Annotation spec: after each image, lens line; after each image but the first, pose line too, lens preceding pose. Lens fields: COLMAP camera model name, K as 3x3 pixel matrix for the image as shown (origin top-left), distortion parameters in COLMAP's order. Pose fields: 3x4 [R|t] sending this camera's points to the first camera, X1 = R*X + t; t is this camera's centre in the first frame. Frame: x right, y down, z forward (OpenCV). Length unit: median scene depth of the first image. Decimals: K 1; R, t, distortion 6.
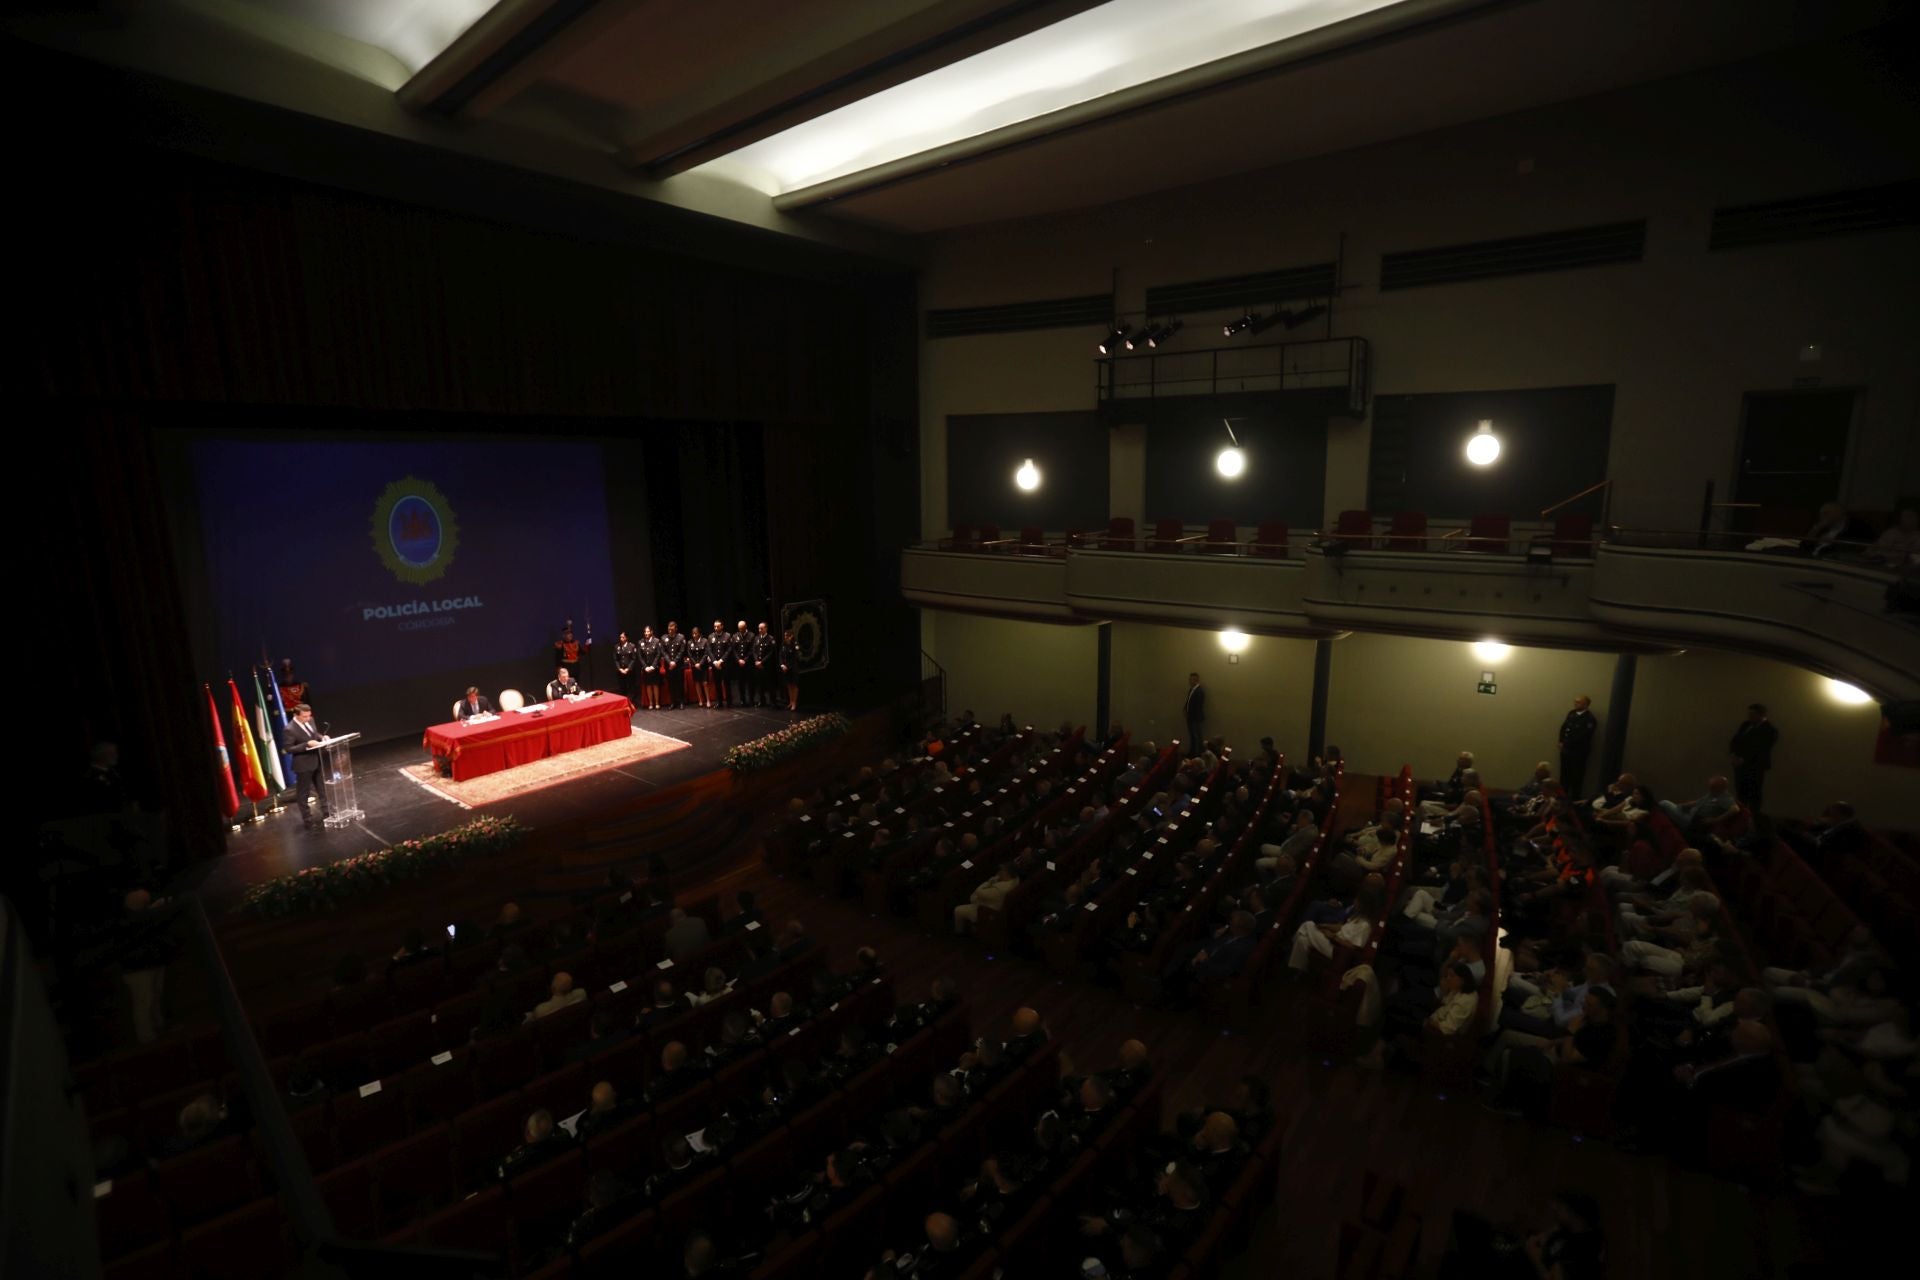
lens RADIAL K [[875.4, 0, 954.4], [0, 875.4, 637.6], [0, 0, 1]] dist [-0.075421, 0.032017]
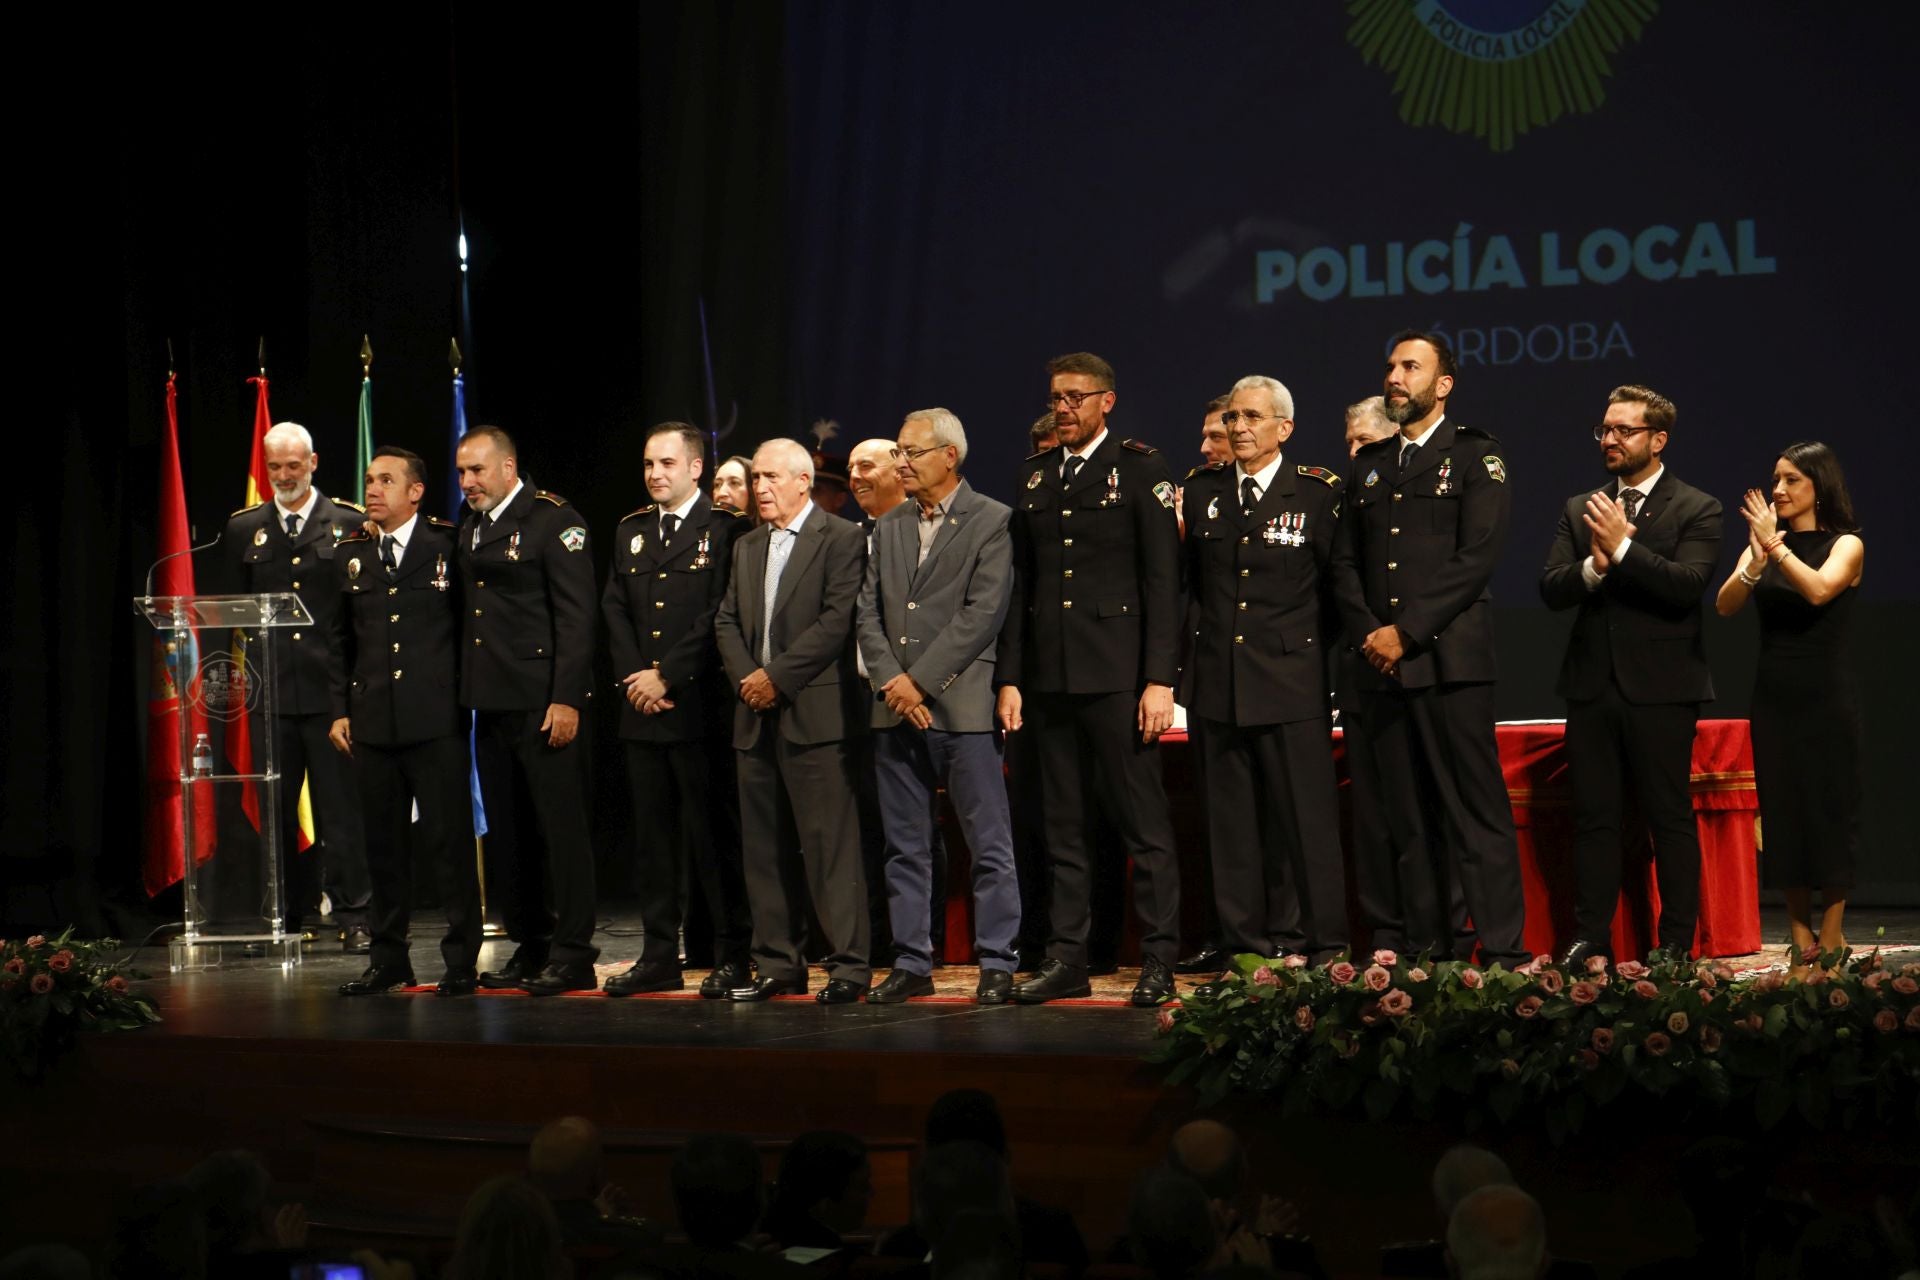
lens RADIAL K [[5568.9, 0, 963.0], [0, 5568.9, 646.7], [0, 0, 1]] dist [0.192892, -0.869128]
pose [[0.121552, 0.015884, -0.992458, 0.640772], [-0.156253, 0.987711, -0.003329, 0.075837], [0.980209, 0.155479, 0.122540, 0.742215]]
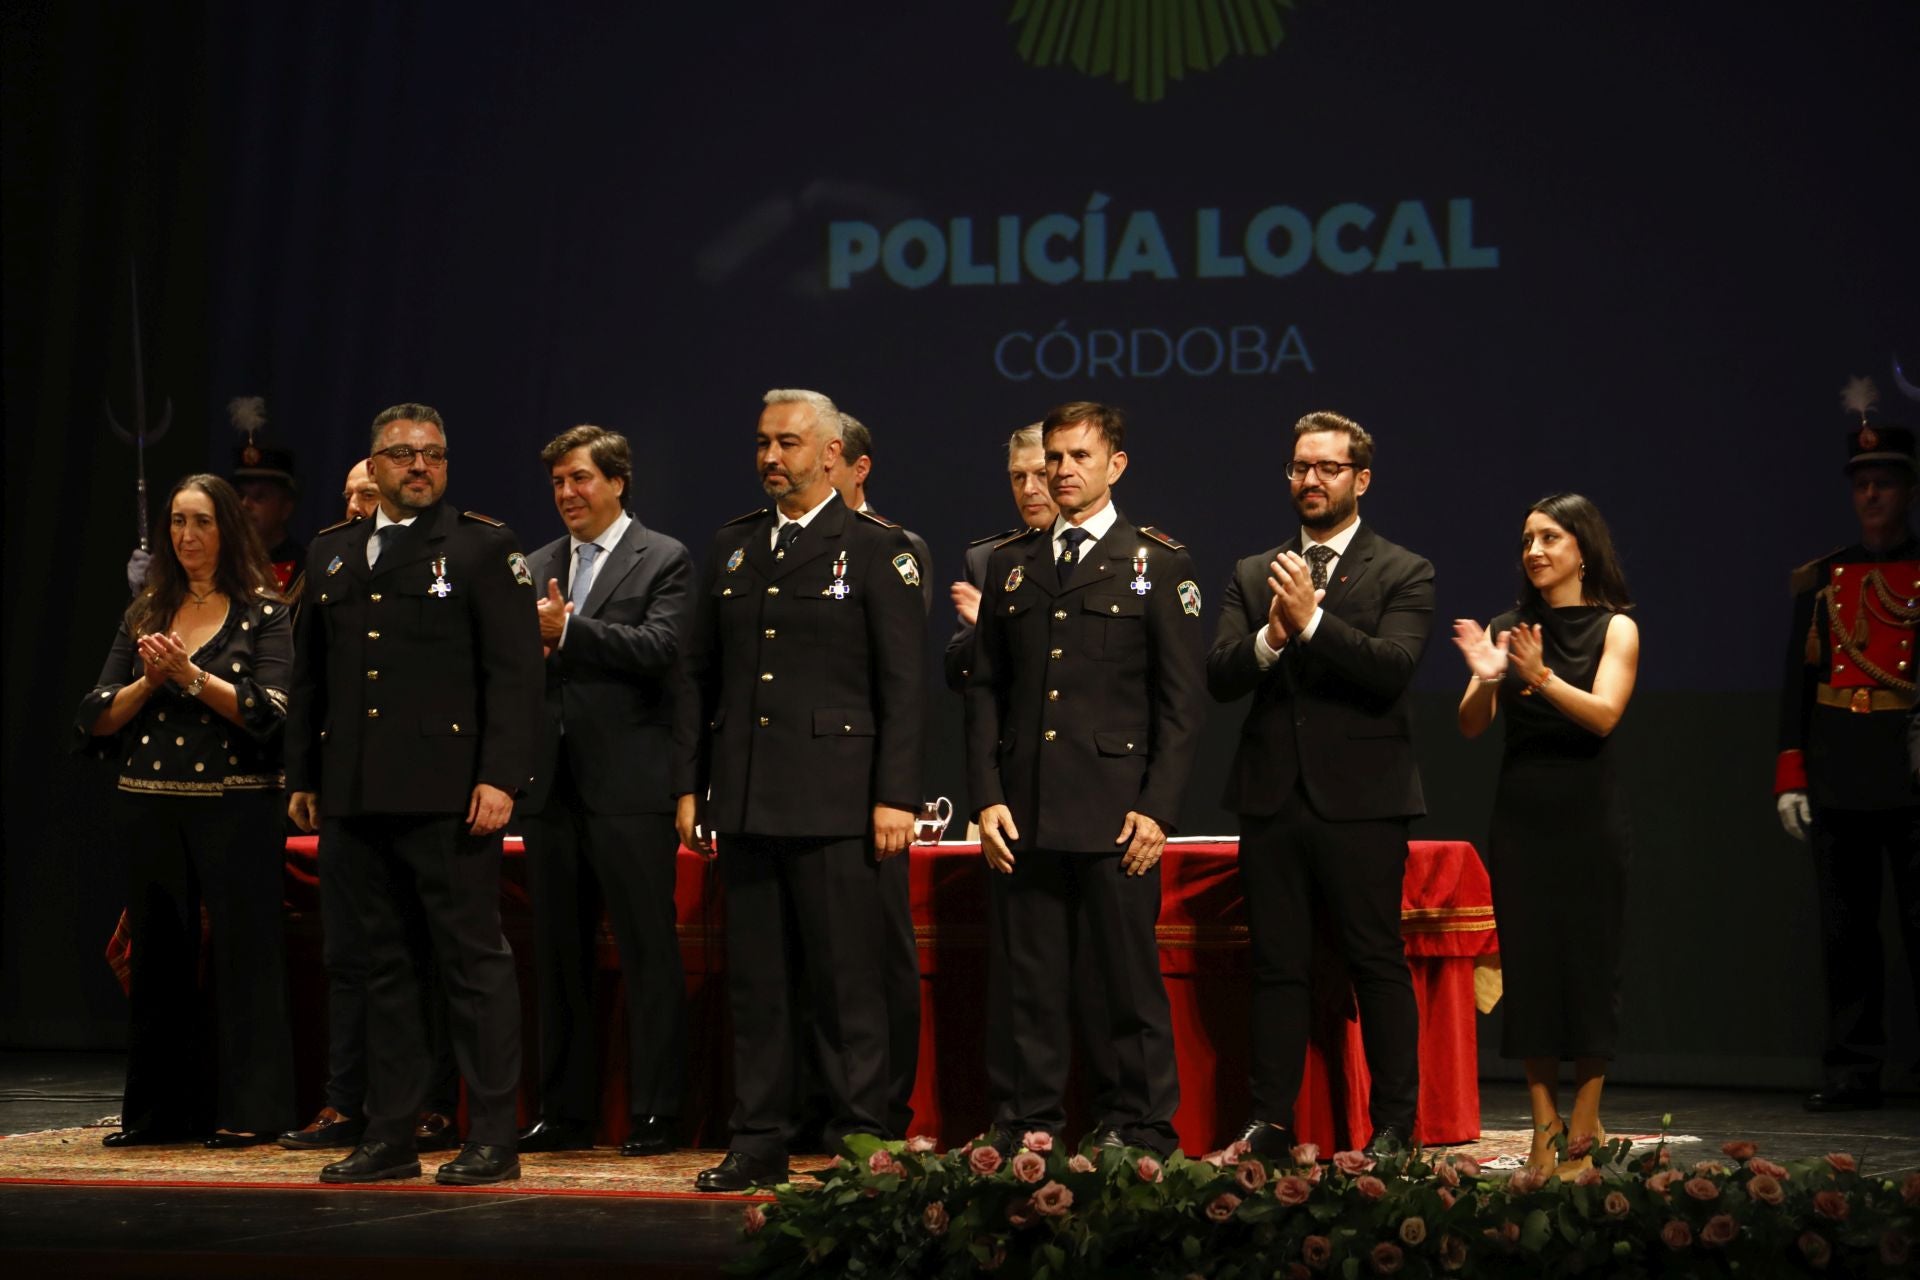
lens RADIAL K [[7373.7, 0, 969.4], [0, 7373.7, 665.9], [0, 0, 1]] dist [0.861259, -0.545829]
pose [[0.208940, 0.012438, -0.977849, 0.668161], [-0.174556, 0.984335, -0.024778, 0.077225], [0.962224, 0.175867, 0.207838, 0.714929]]
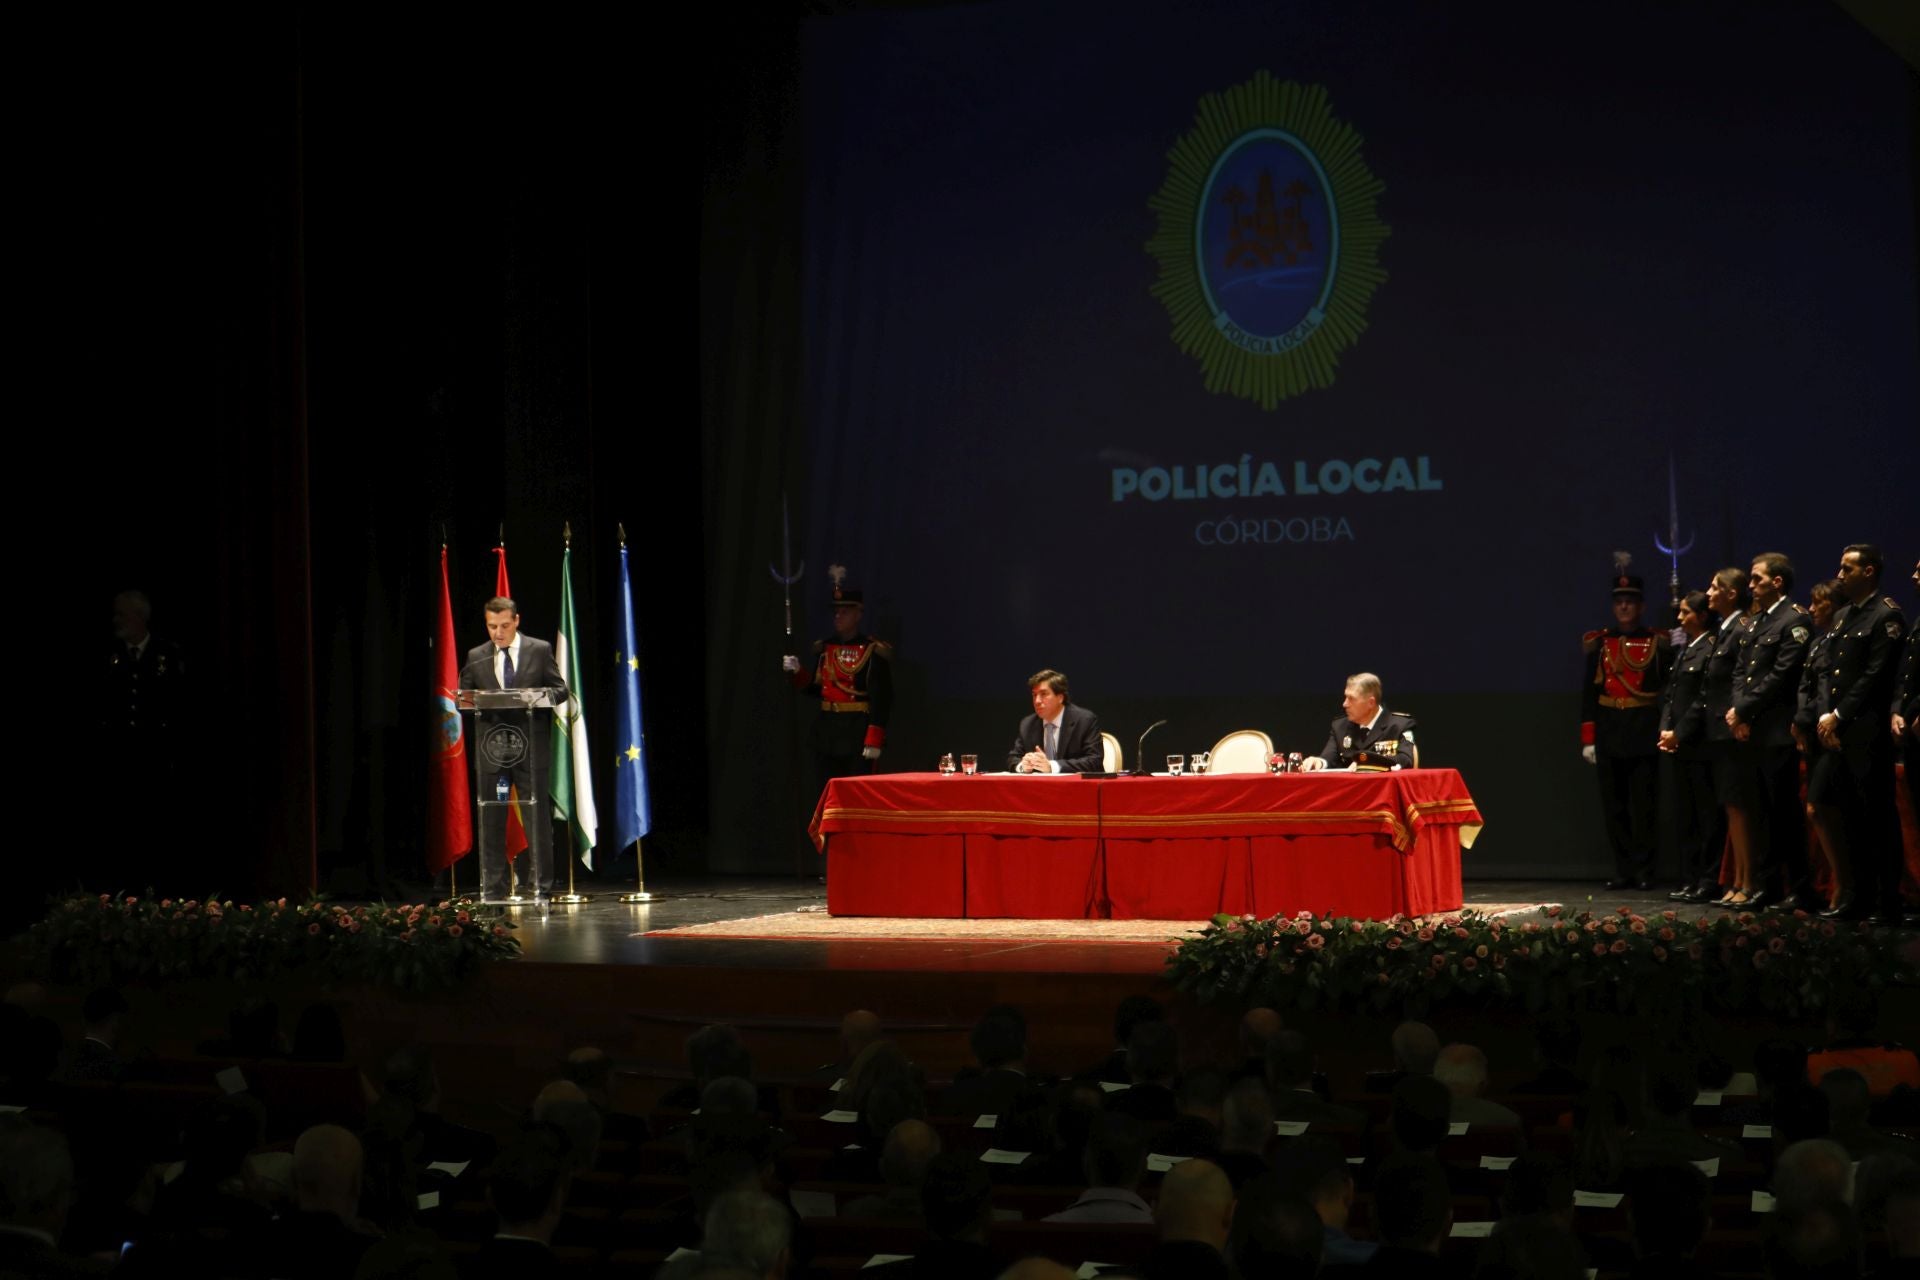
lens RADIAL K [[4038.3, 0, 959.2], [0, 4038.3, 731.3], [0, 0, 1]] dist [-0.330232, -0.043759]
pose [[0.202354, 0.028234, -0.978905, 0.814093], [-0.157904, 0.987446, -0.004160, 0.081099], [0.966498, 0.155415, 0.204272, 0.606897]]
